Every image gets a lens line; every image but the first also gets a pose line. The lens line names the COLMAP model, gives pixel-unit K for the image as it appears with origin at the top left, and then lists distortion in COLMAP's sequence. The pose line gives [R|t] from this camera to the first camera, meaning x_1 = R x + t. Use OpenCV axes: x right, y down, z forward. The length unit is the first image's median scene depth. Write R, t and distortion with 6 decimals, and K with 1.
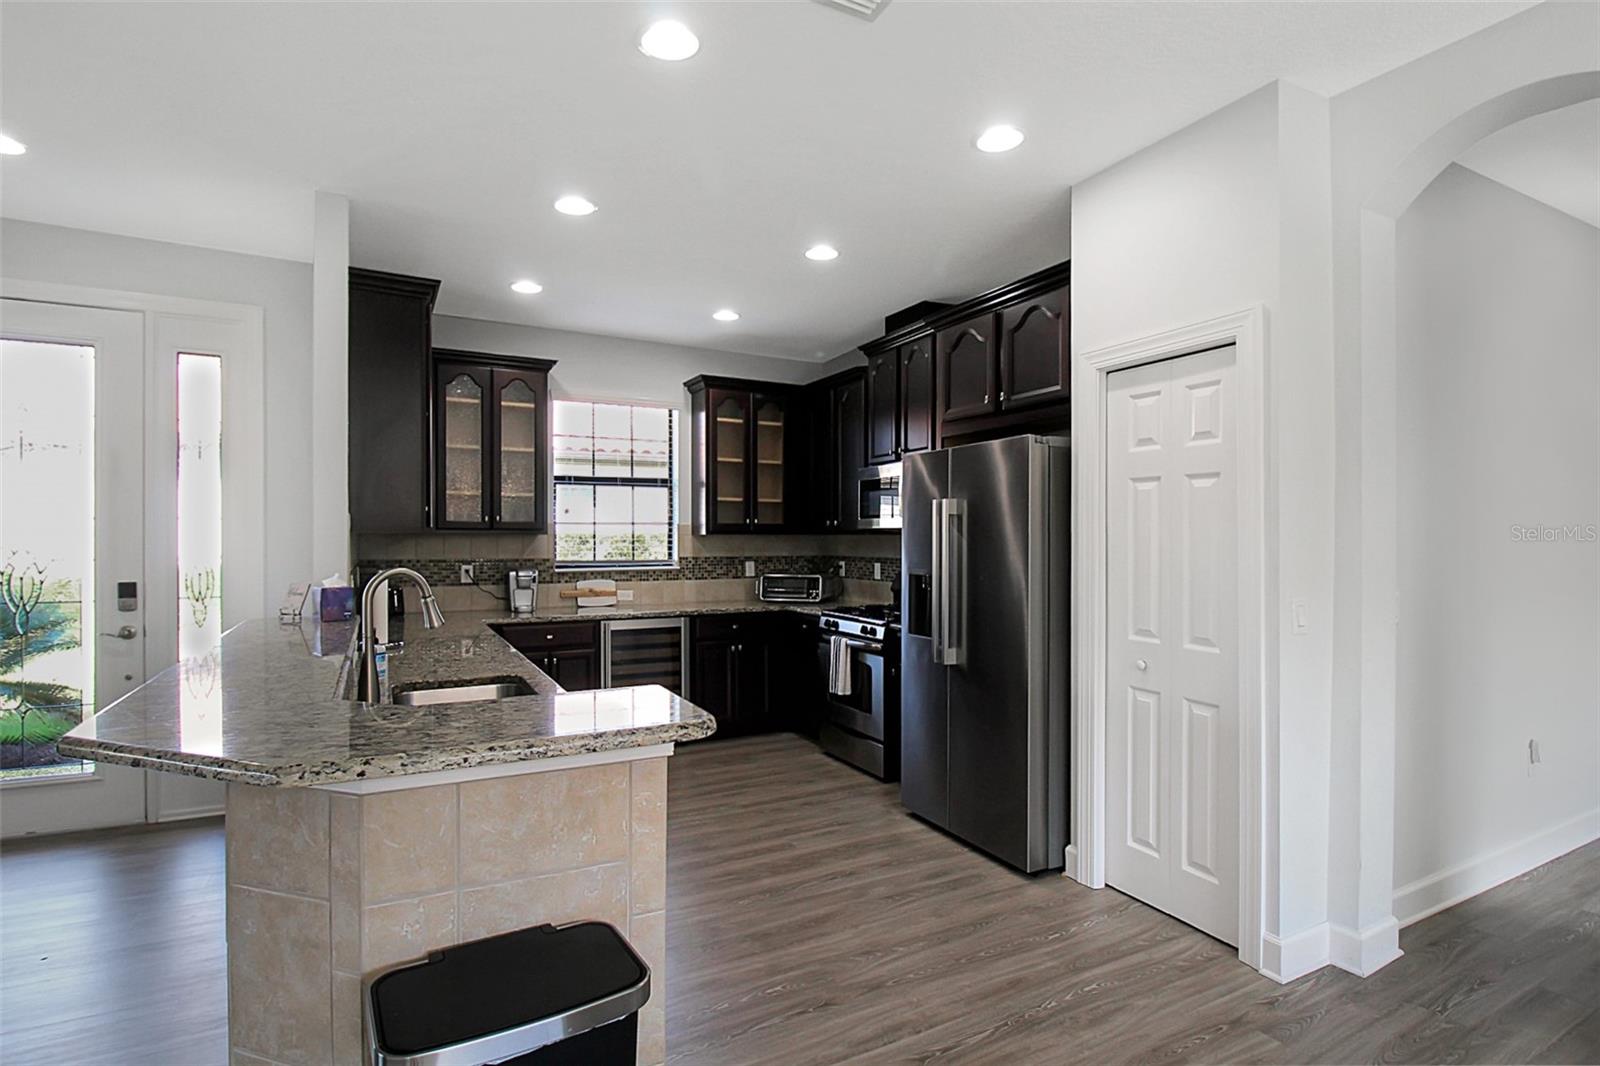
lens RADIAL K [[801.0, 0, 800.0], [0, 801.0, 533.0], [0, 0, 1]] dist [0.001054, -0.012365]
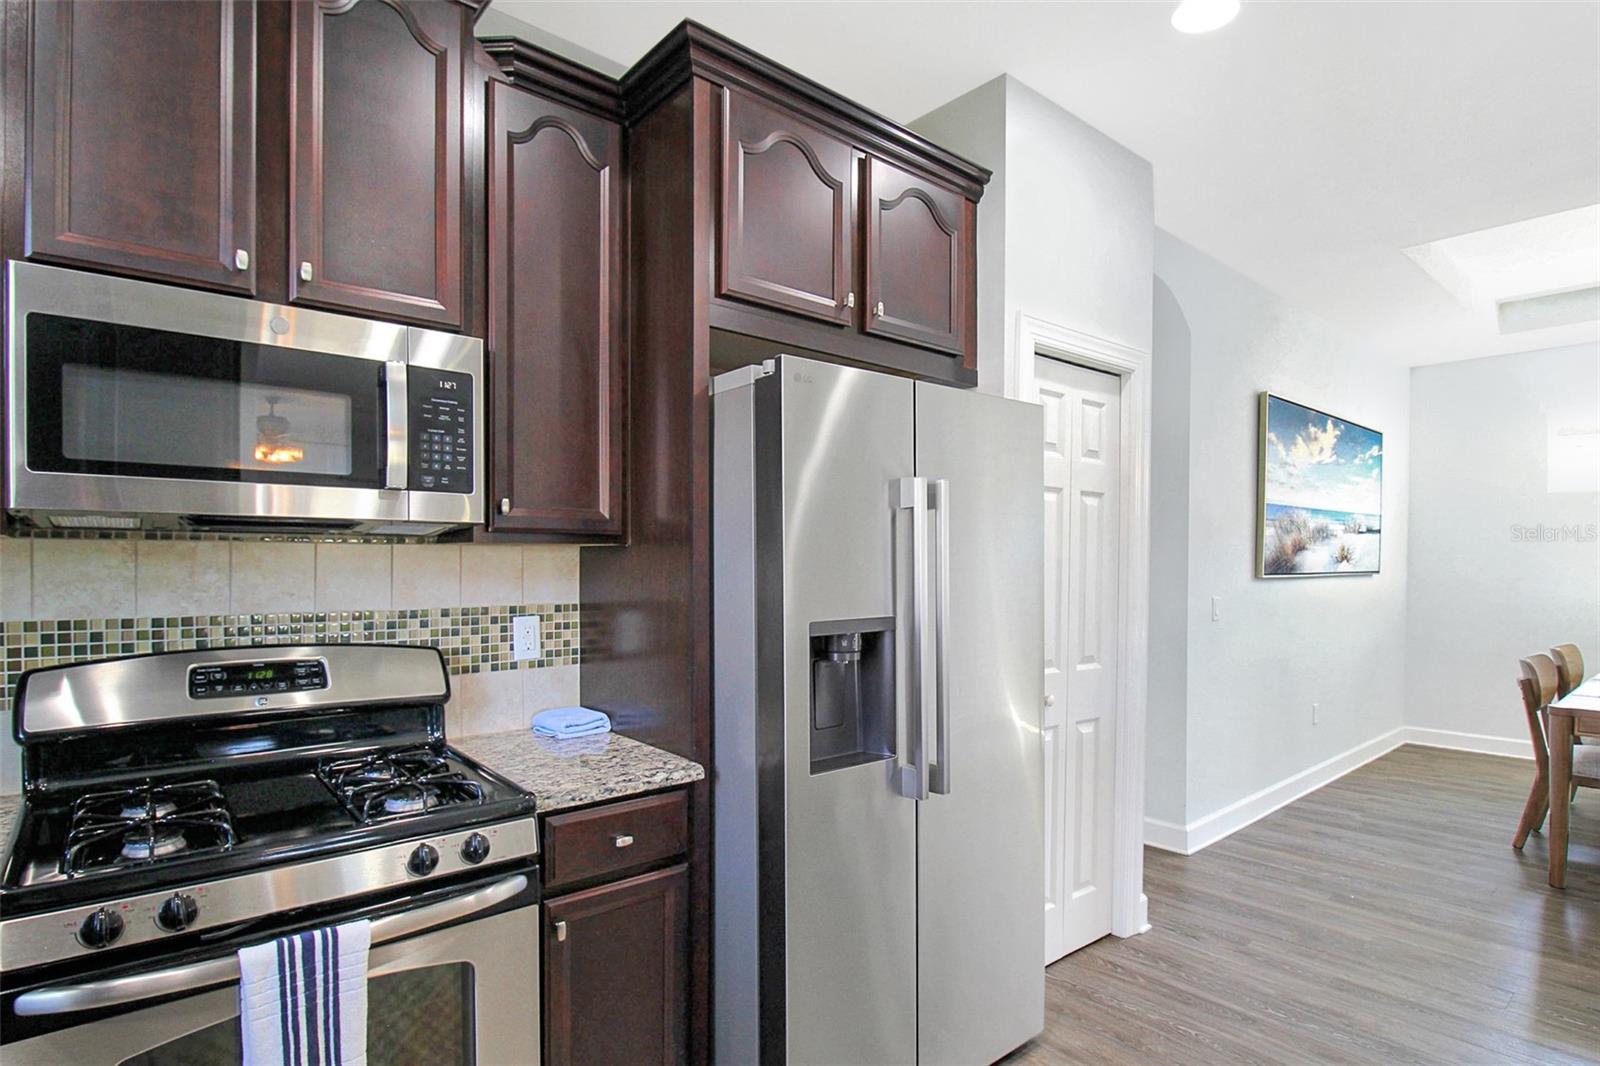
lens RADIAL K [[828.6, 0, 793.1], [0, 828.6, 572.6], [0, 0, 1]] dist [0.002534, -0.027154]
pose [[-0.227369, -0.013240, 0.973719, -0.198515], [-0.007579, 0.999901, 0.011826, 0.007979], [-0.973779, -0.004691, -0.227447, 0.749670]]
